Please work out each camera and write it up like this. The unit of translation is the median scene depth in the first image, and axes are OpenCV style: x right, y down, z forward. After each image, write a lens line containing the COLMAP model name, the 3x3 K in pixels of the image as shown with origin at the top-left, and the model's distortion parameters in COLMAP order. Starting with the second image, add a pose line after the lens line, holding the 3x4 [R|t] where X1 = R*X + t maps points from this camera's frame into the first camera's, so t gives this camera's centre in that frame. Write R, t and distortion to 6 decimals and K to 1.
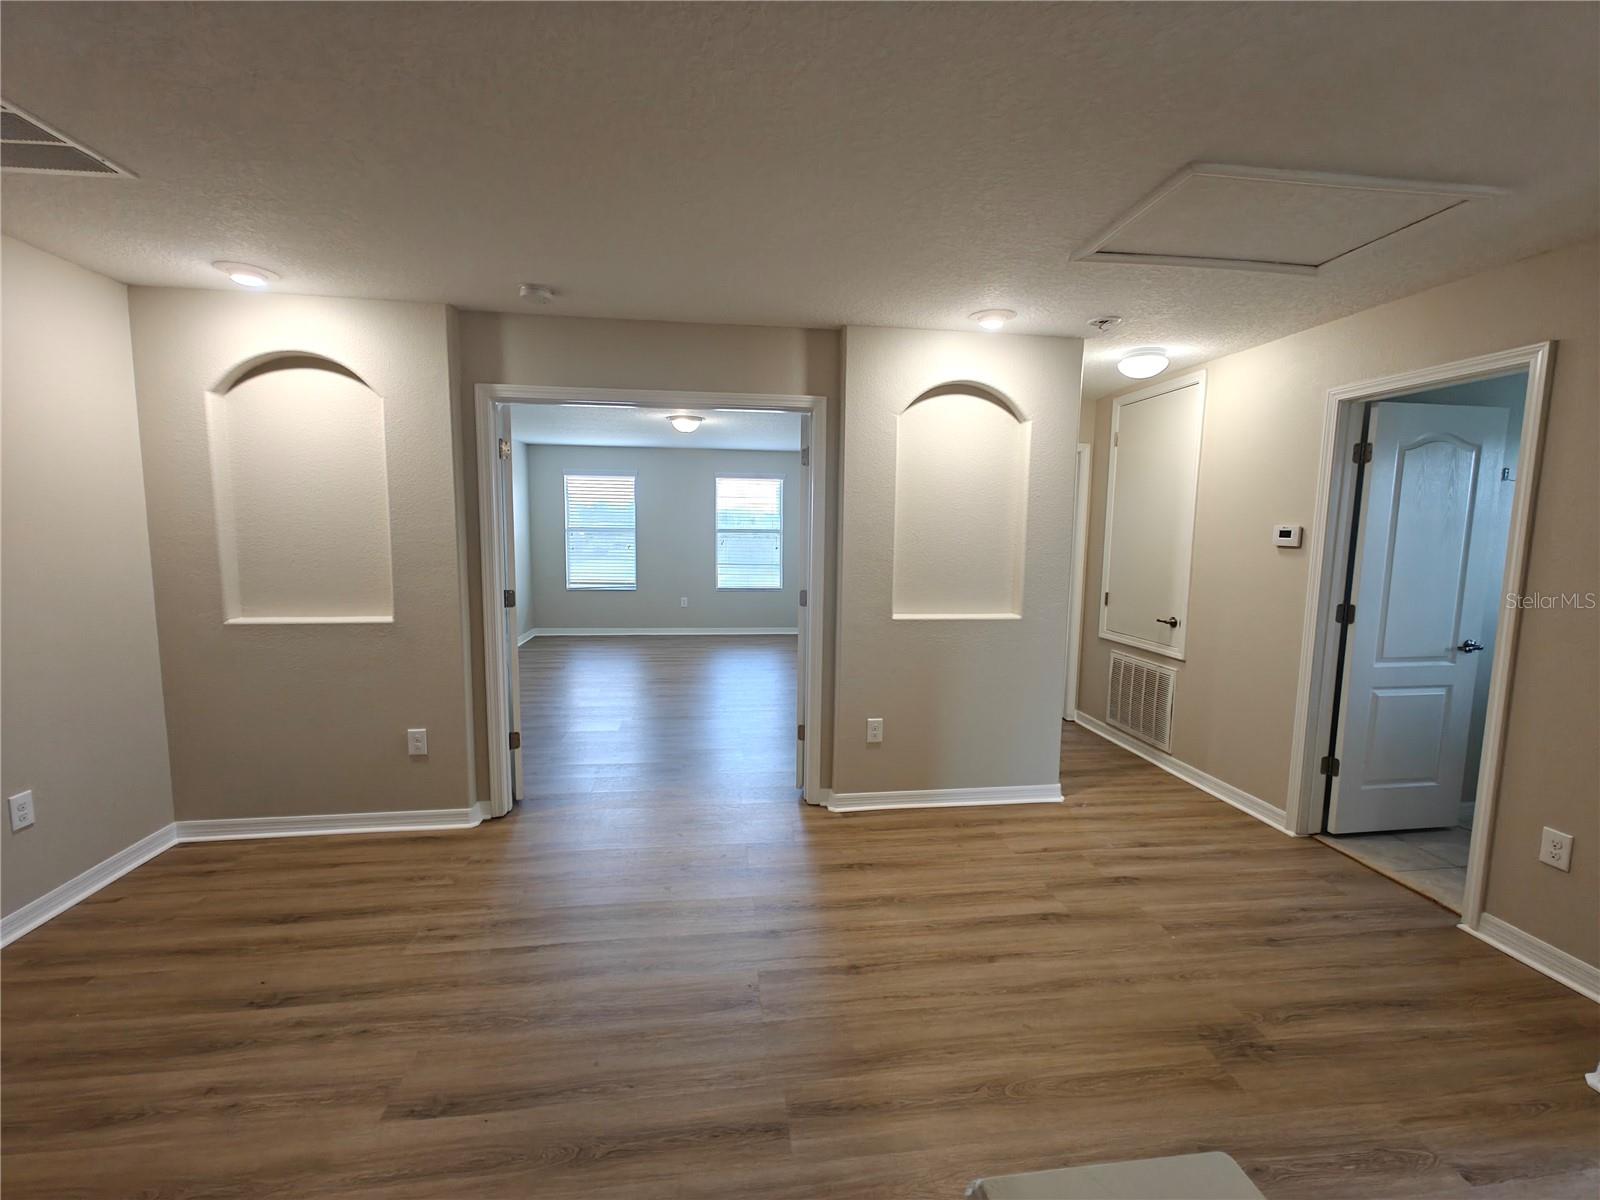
lens RADIAL K [[662.0, 0, 796.7], [0, 662.0, 610.0], [0, 0, 1]] dist [0.001137, 0.000169]
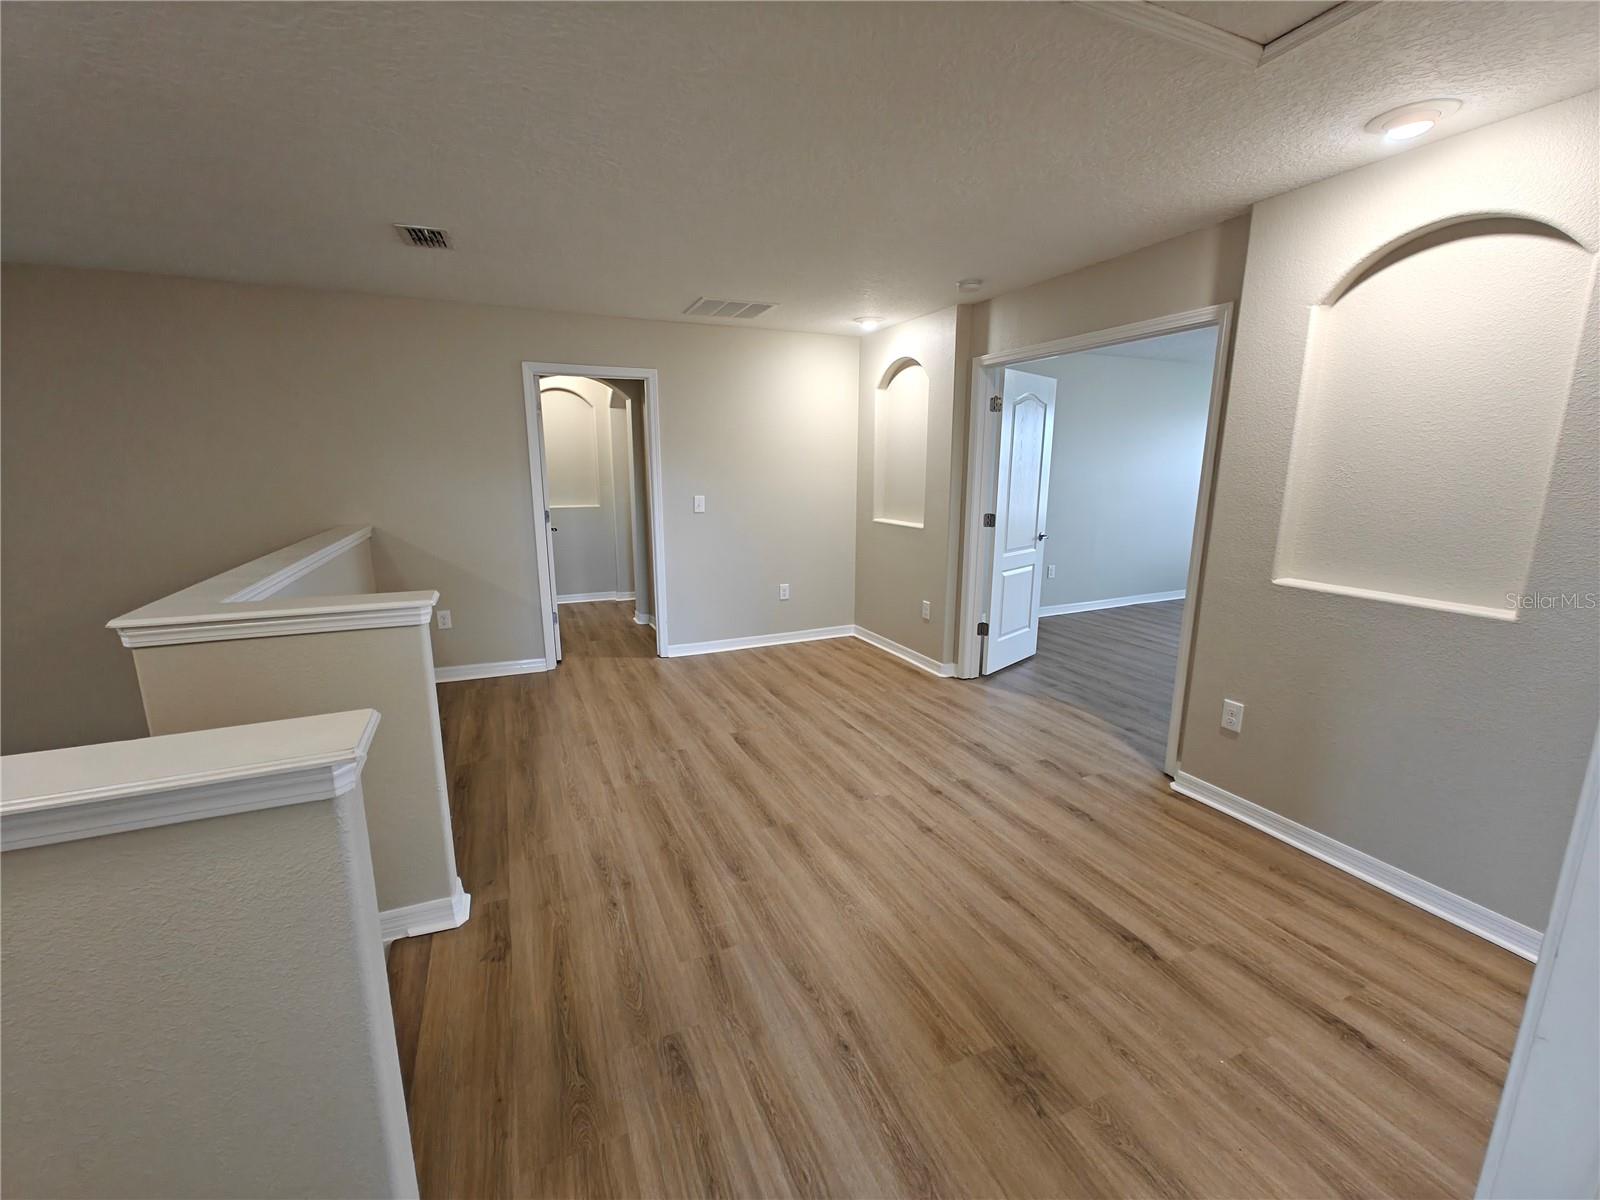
lens RADIAL K [[671.6, 0, 797.5], [0, 671.6, 601.5], [0, 0, 1]] dist [0.001294, -0.000619]
pose [[0.286305, 0.184809, -0.940146, 0.778214], [-0.111372, 0.980989, 0.158921, -0.029143], [0.951644, 0.059207, 0.301445, 0.262463]]
